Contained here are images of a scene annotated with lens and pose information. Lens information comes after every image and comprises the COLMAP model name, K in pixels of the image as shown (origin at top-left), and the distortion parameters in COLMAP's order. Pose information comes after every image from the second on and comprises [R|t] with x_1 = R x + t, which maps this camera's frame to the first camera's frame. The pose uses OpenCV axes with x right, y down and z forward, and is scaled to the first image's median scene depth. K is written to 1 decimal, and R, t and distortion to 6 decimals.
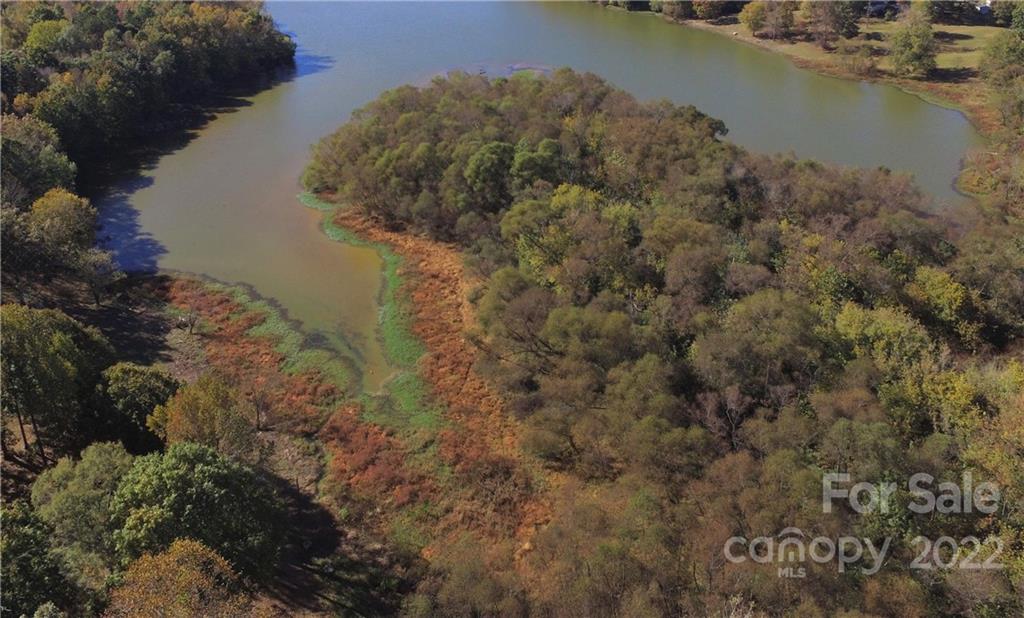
lens RADIAL K [[803.2, 0, 434.2], [0, 803.2, 180.1], [0, 0, 1]] dist [-0.111353, 0.073376]
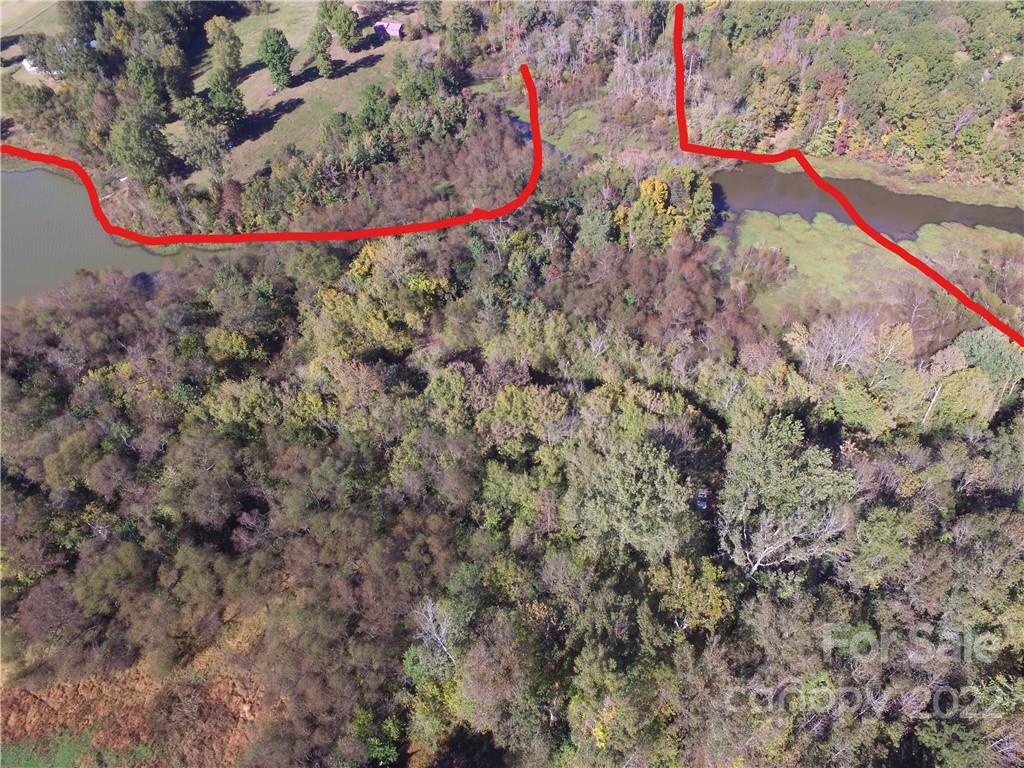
lens RADIAL K [[684.0, 0, 516.5], [0, 684.0, 389.6], [0, 0, 1]] dist [-0.120671, 0.085242]
pose [[0.202369, -0.689278, 0.695659, -0.179710], [0.372592, 0.711127, 0.596216, -0.382571], [-0.905661, 0.138542, 0.400730, 0.040932]]
